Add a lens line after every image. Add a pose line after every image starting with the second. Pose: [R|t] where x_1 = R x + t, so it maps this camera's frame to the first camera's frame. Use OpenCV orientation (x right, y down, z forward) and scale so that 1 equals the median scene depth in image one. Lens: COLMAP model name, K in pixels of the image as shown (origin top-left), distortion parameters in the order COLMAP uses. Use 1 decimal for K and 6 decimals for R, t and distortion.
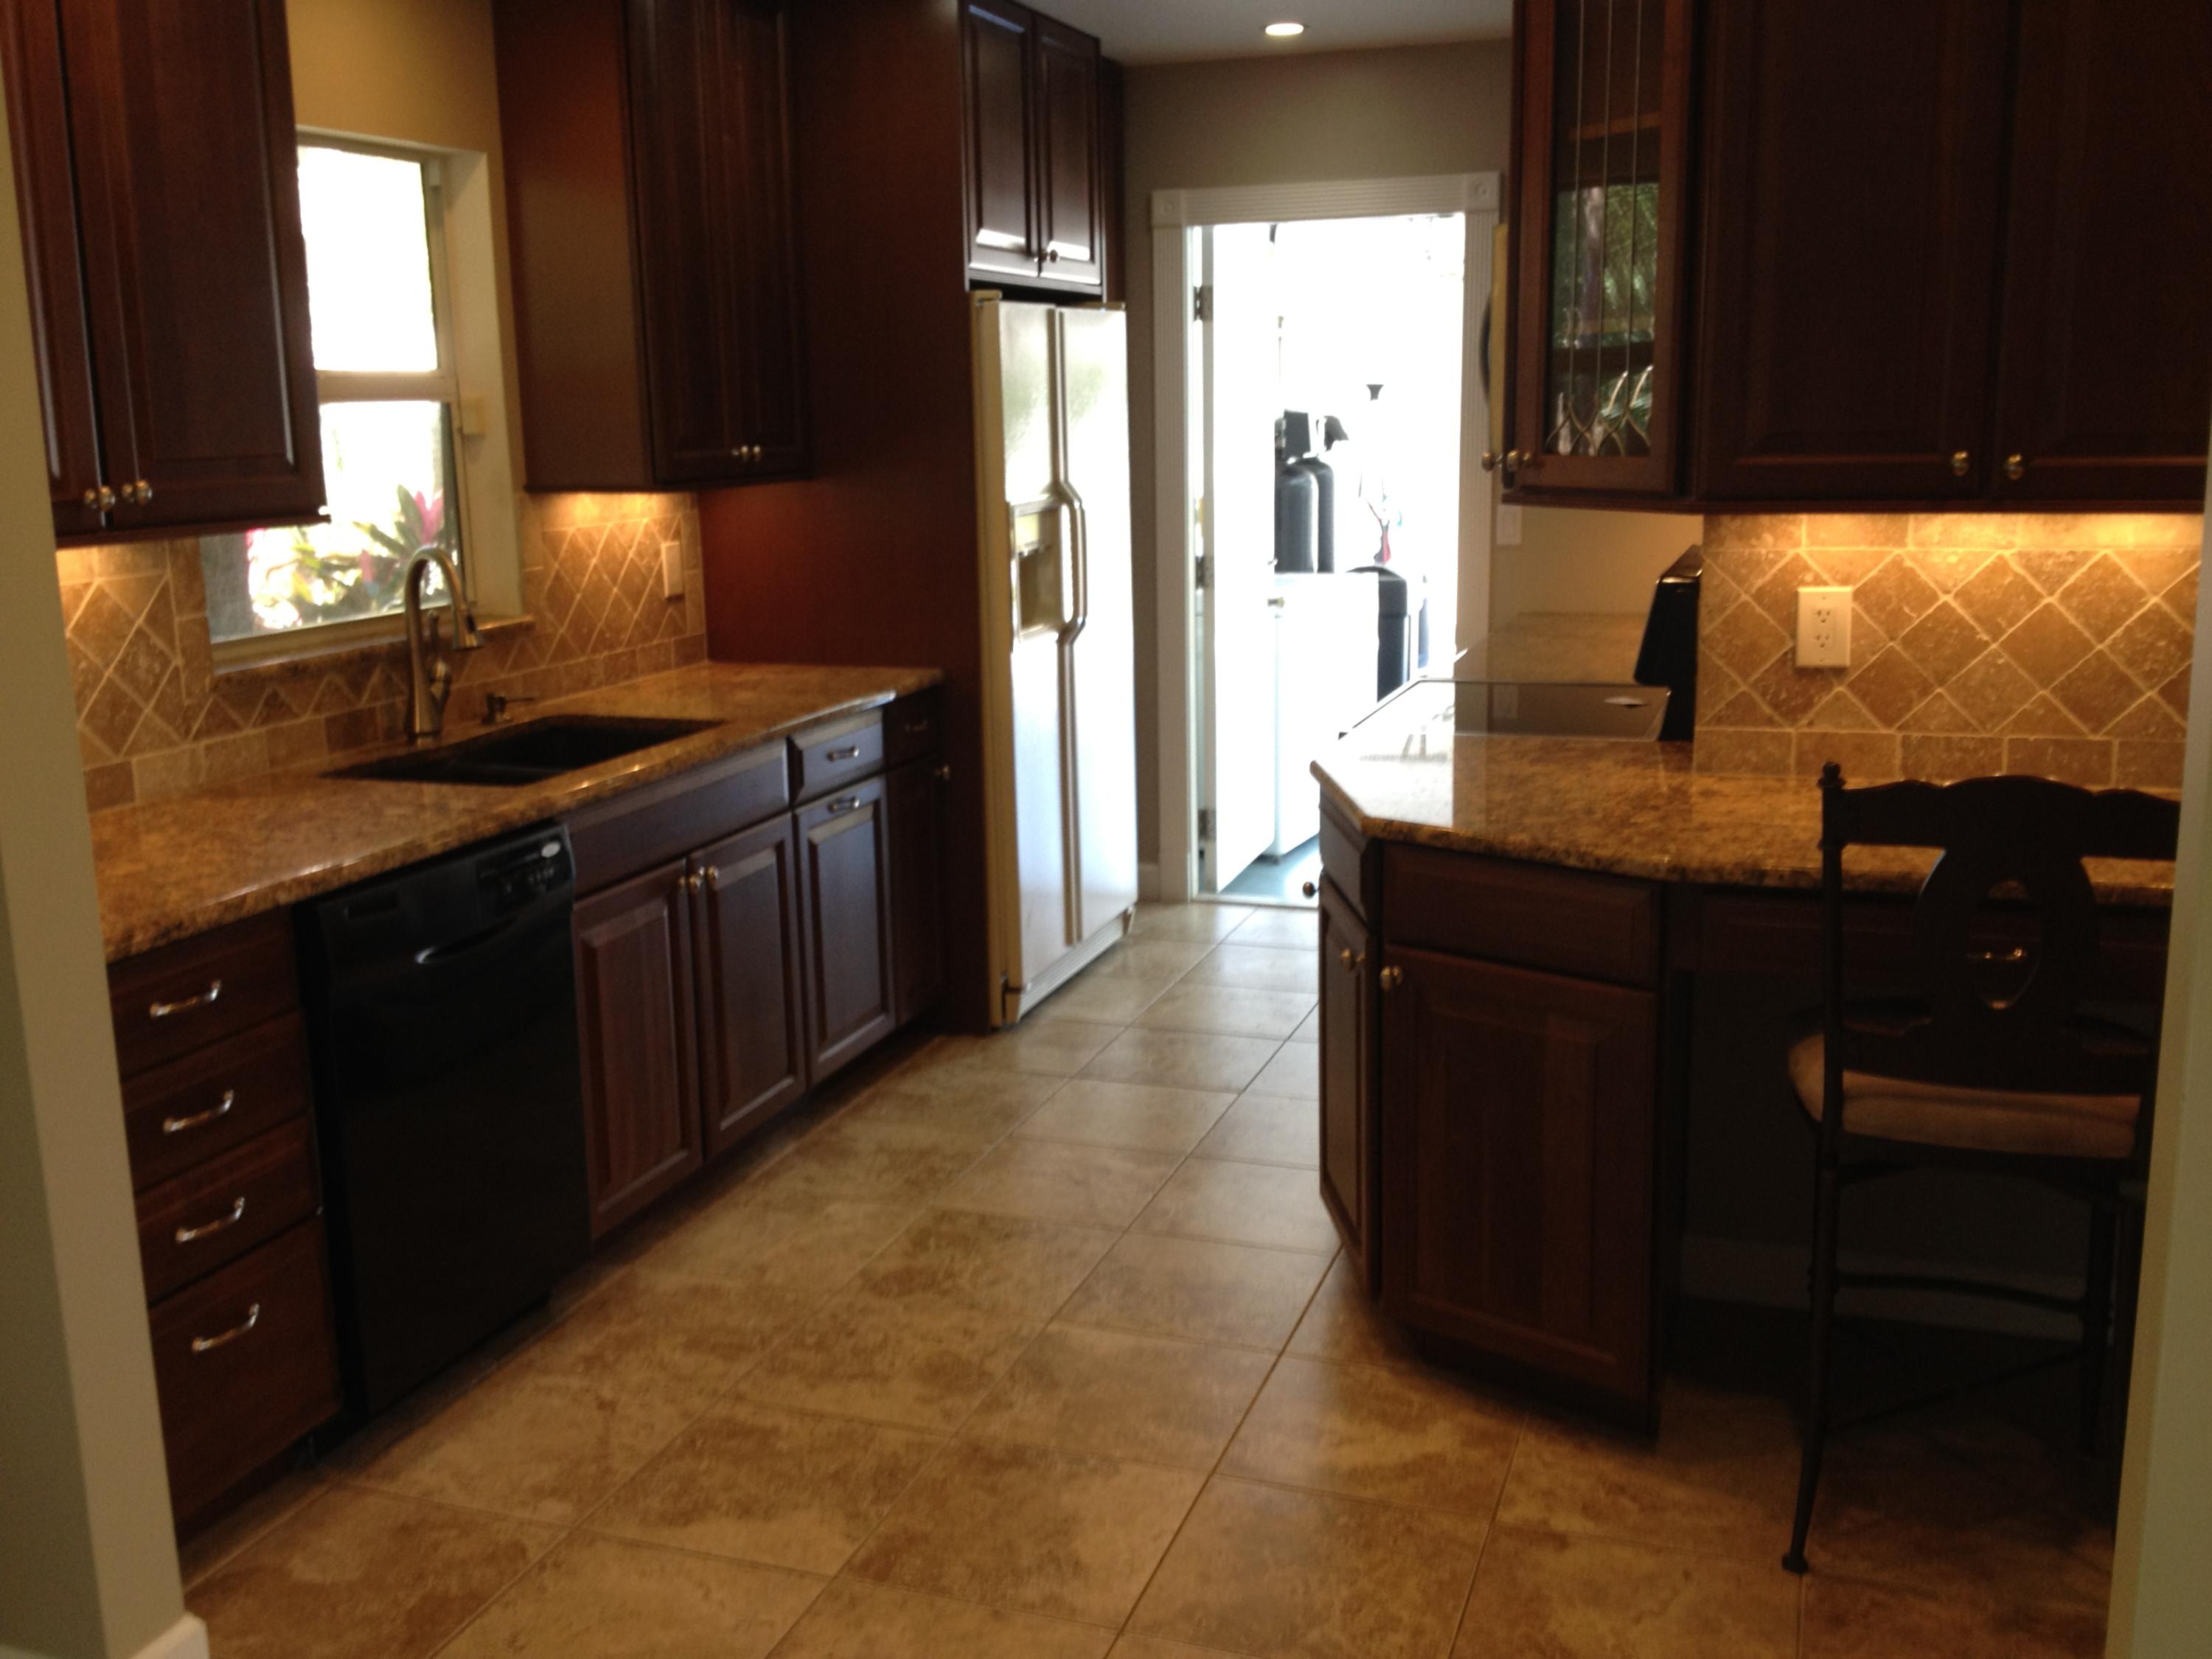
lens RADIAL K [[2066.5, 0, 1106.0], [0, 2066.5, 829.5], [0, 0, 1]] dist [0.098630, -0.212259]
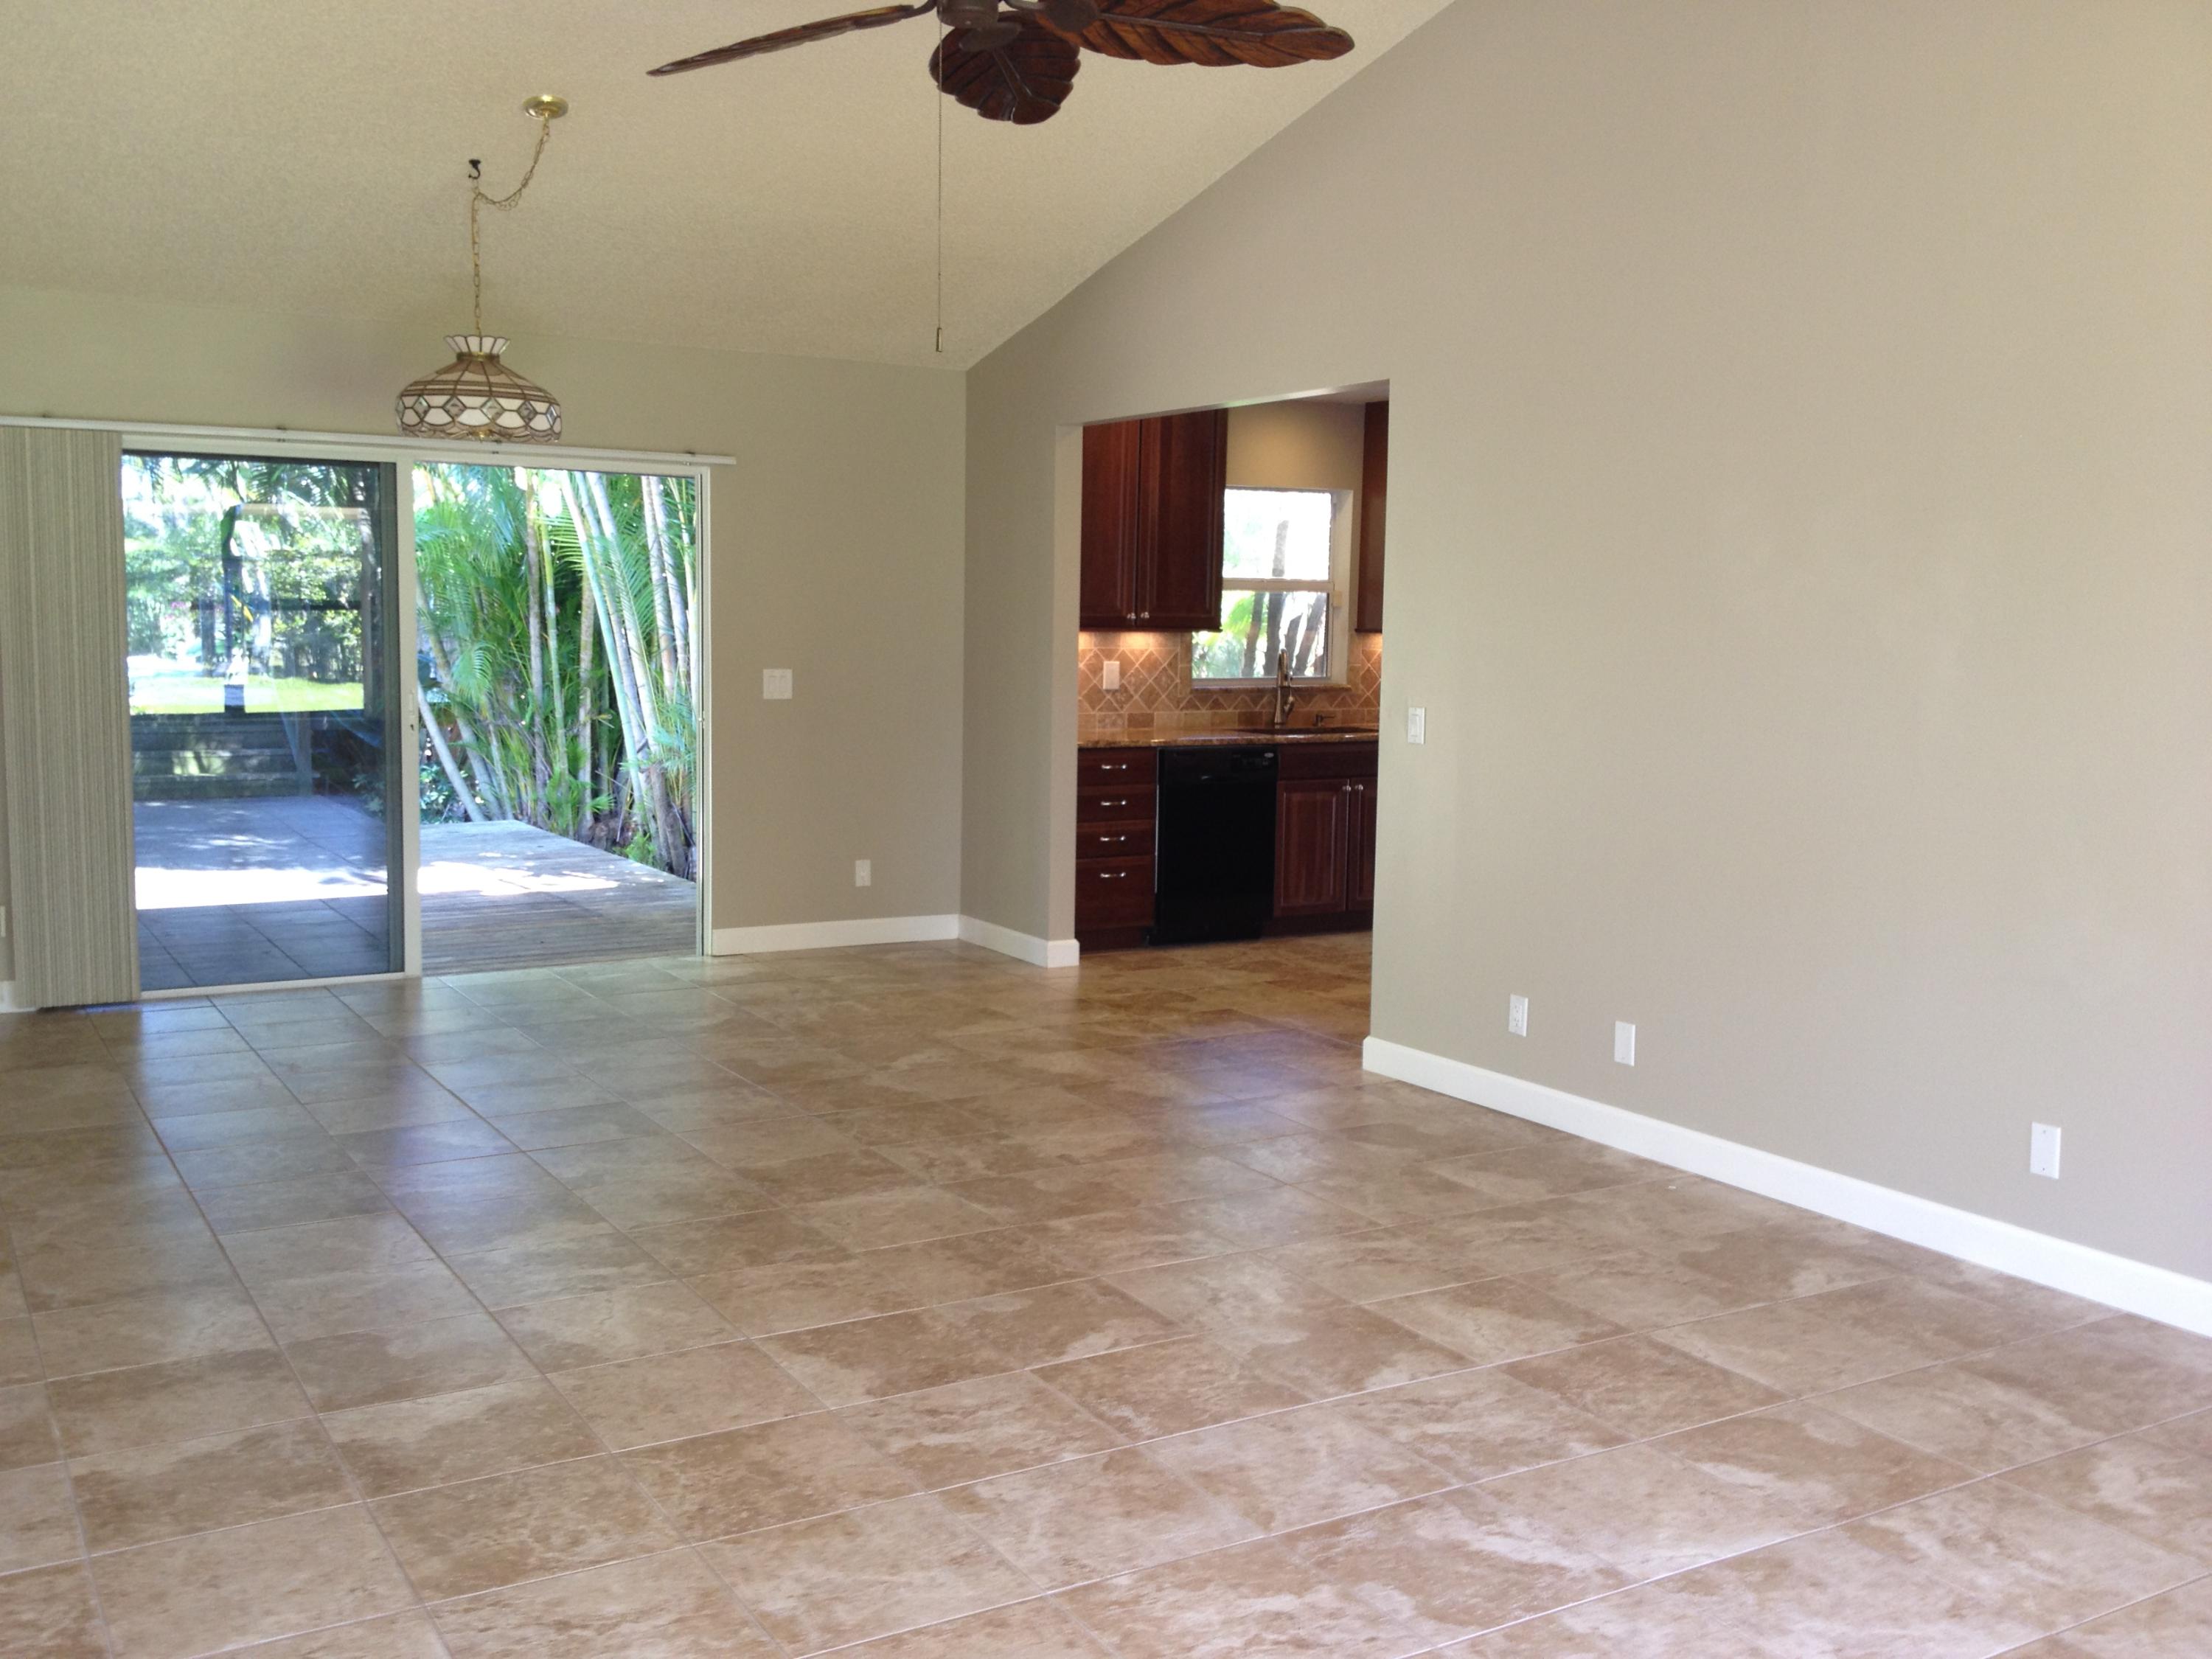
lens RADIAL K [[2066.5, 0, 1106.0], [0, 2066.5, 829.5], [0, 0, 1]] dist [0.098630, -0.212259]
pose [[0.725886, 0.098070, -0.680787, 1.410616], [-0.168717, 0.984931, -0.038011, 0.240513], [0.666801, 0.142452, 0.731494, -1.067561]]
